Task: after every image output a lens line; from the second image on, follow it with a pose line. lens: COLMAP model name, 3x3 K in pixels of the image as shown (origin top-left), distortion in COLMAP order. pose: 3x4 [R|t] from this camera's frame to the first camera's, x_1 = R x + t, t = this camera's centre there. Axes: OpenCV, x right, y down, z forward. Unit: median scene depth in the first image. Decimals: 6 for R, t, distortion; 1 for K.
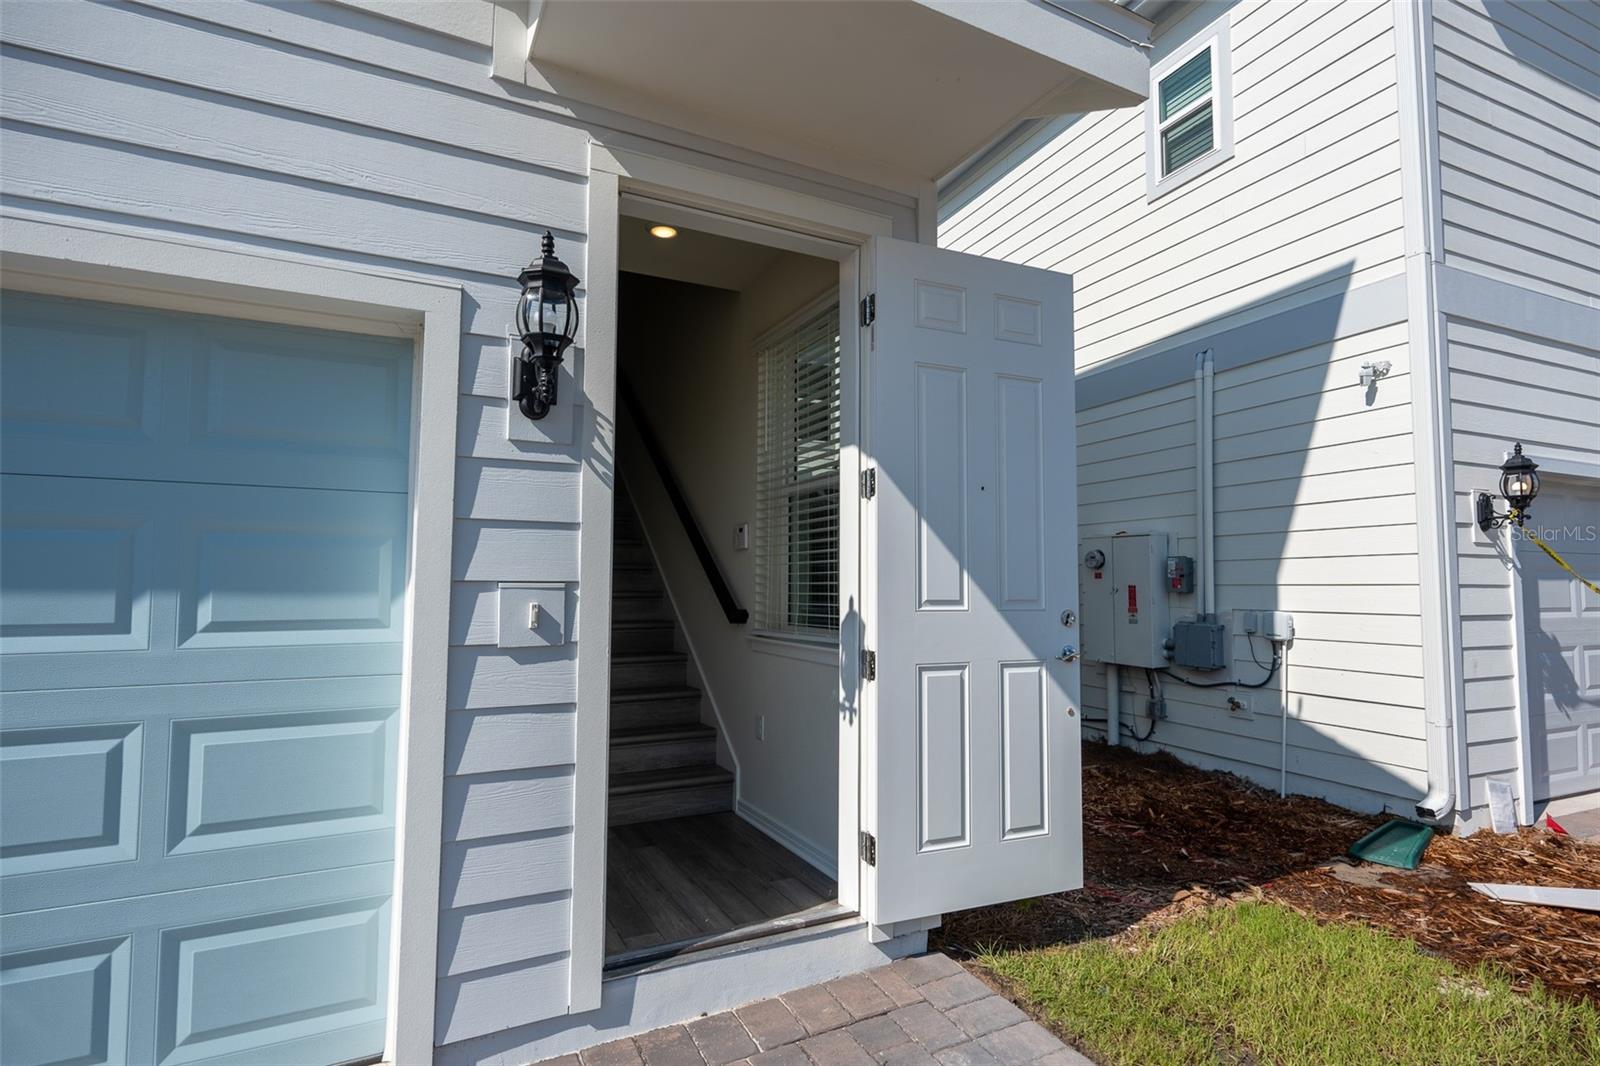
lens RADIAL K [[787.0, 0, 801.0], [0, 787.0, 530.8], [0, 0, 1]] dist [-0.002907, 0.000168]
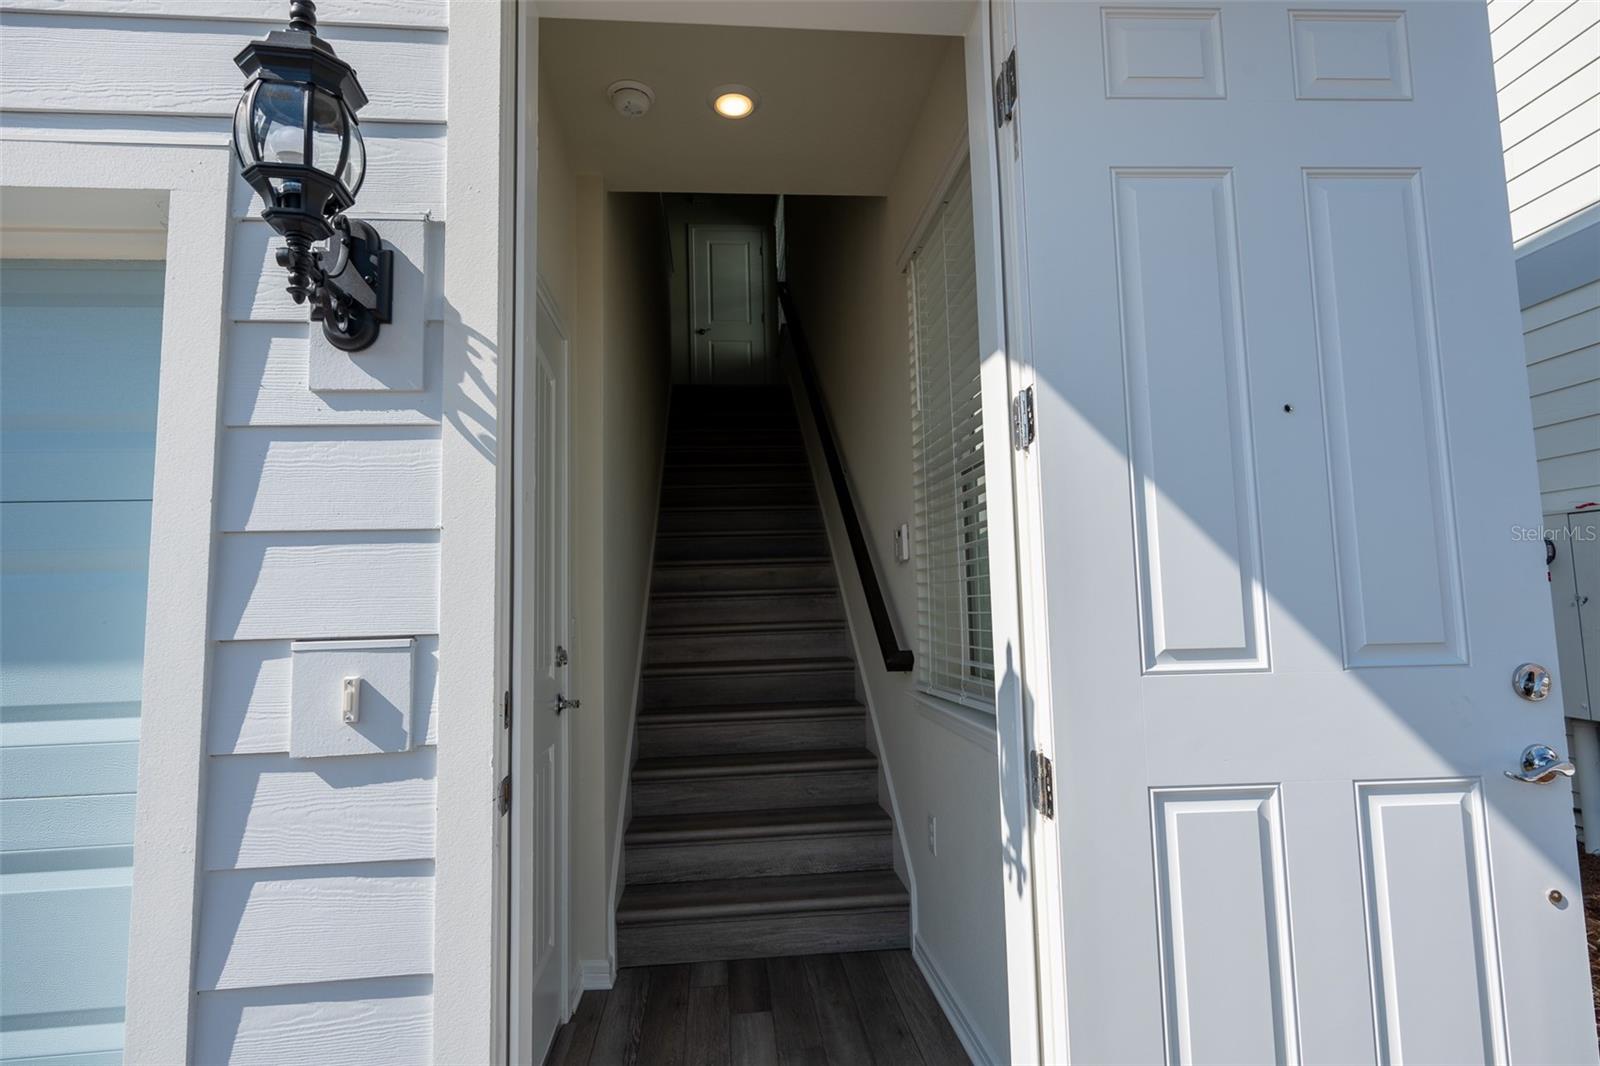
lens RADIAL K [[787.0, 0, 804.6], [0, 787.0, 533.0], [0, 0, 1]] dist [-0.002907, 0.000168]
pose [[0.932496, -0.061581, -0.355891, 0.128907], [0.055309, 0.998083, -0.027781, 0.018892], [0.356919, 0.006221, 0.934115, 0.474501]]
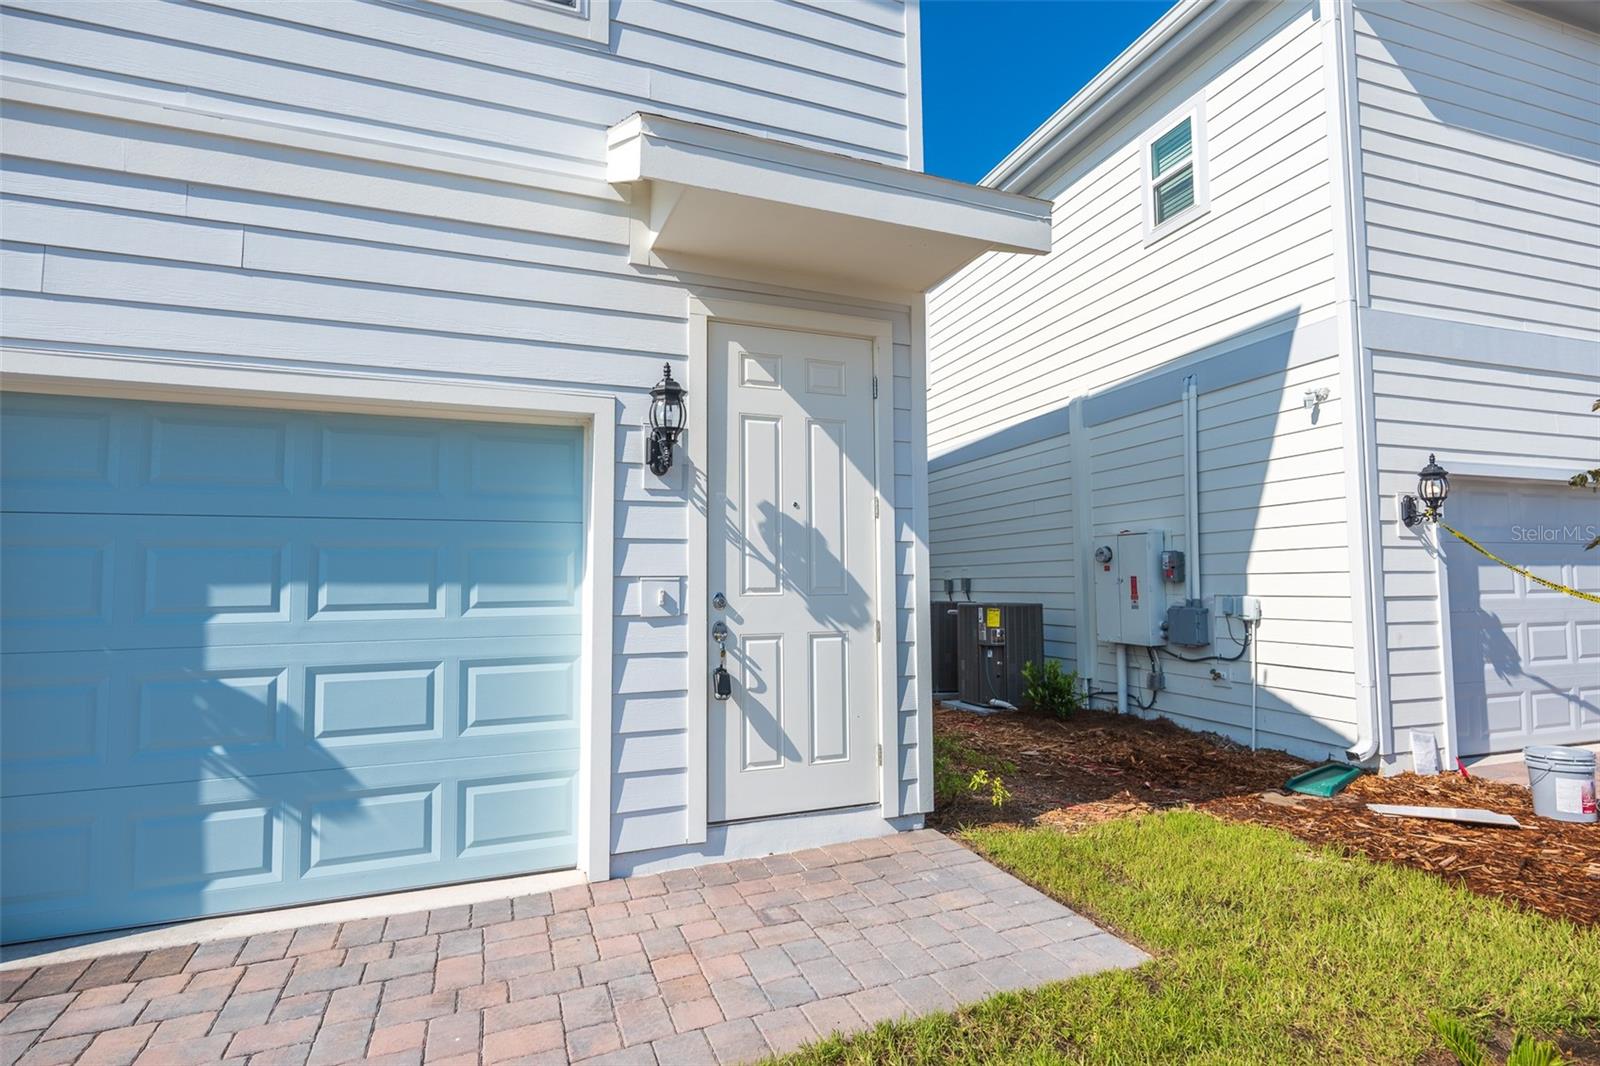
lens RADIAL K [[787.0, 0, 801.6], [0, 787.0, 528.3], [0, 0, 1]] dist [-0.002907, 0.000168]
pose [[0.995628, -0.018694, -0.091516, 0.078158], [0.018635, 0.999825, -0.001501, -0.020645], [0.091528, -0.000211, 0.995802, -0.466059]]
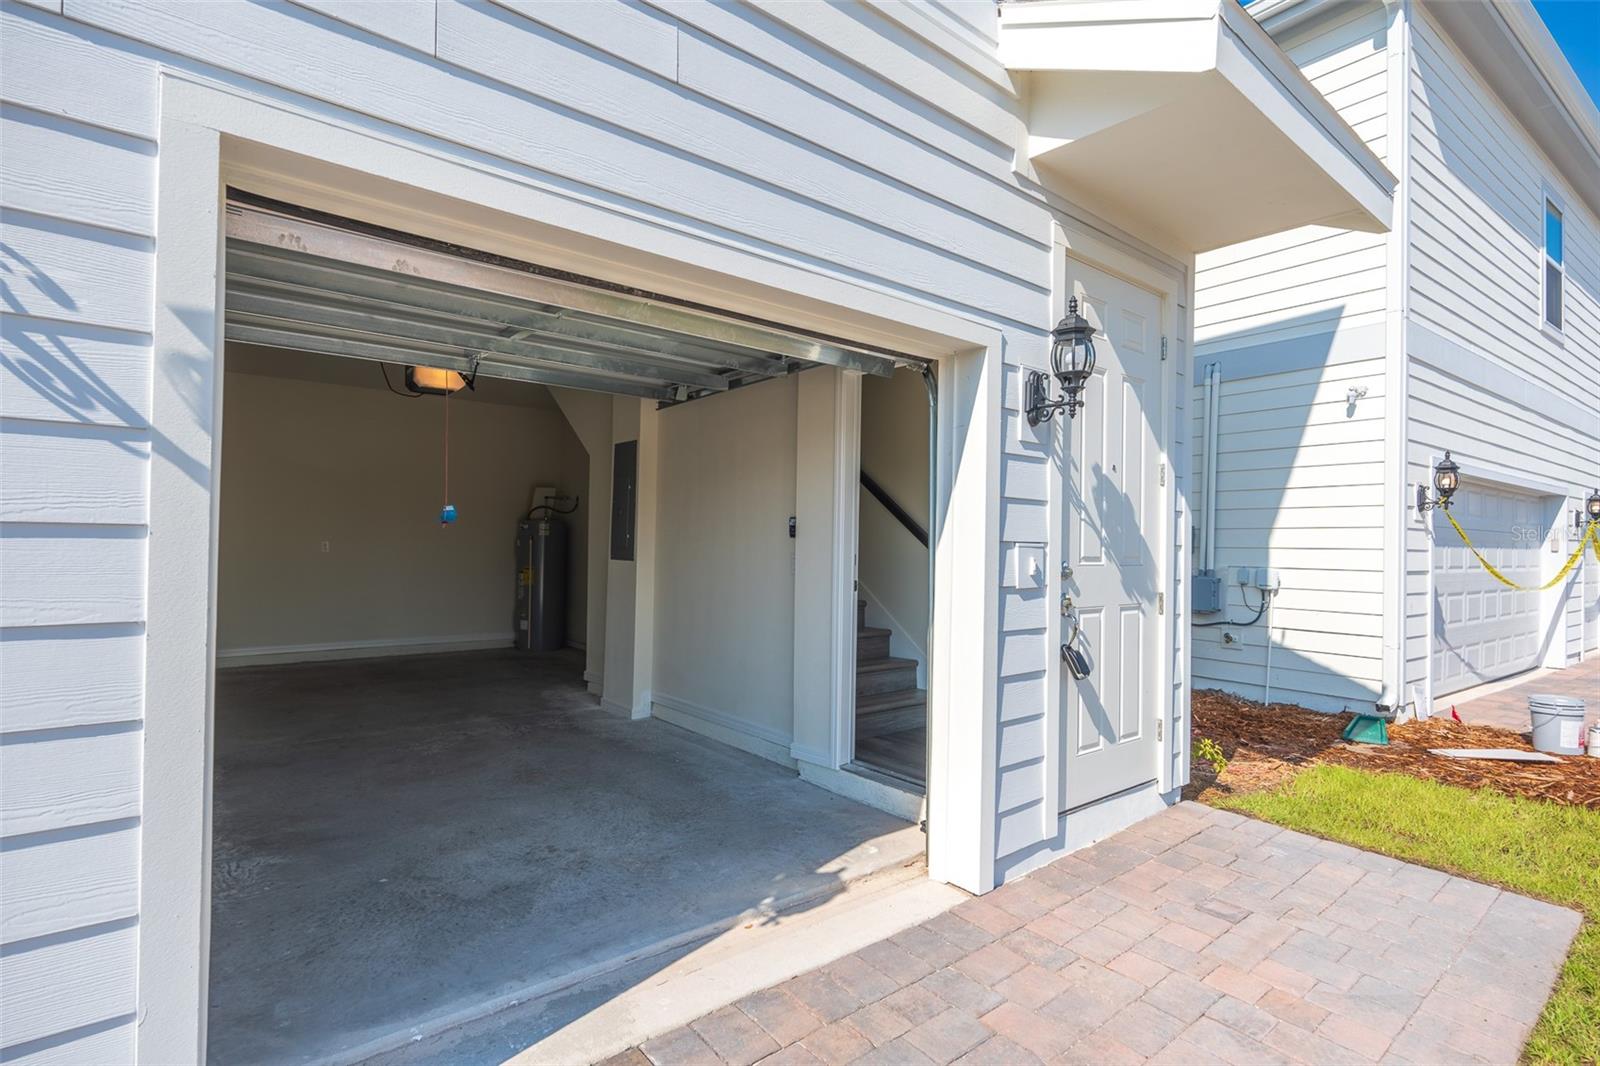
lens RADIAL K [[787.0, 0, 797.6], [0, 787.0, 529.8], [0, 0, 1]] dist [-0.002907, 0.000168]
pose [[0.976602, 0.015822, 0.214471, -0.841686], [-0.027416, 0.998312, 0.051194, -0.014523], [-0.213299, -0.055876, 0.975388, -0.227810]]
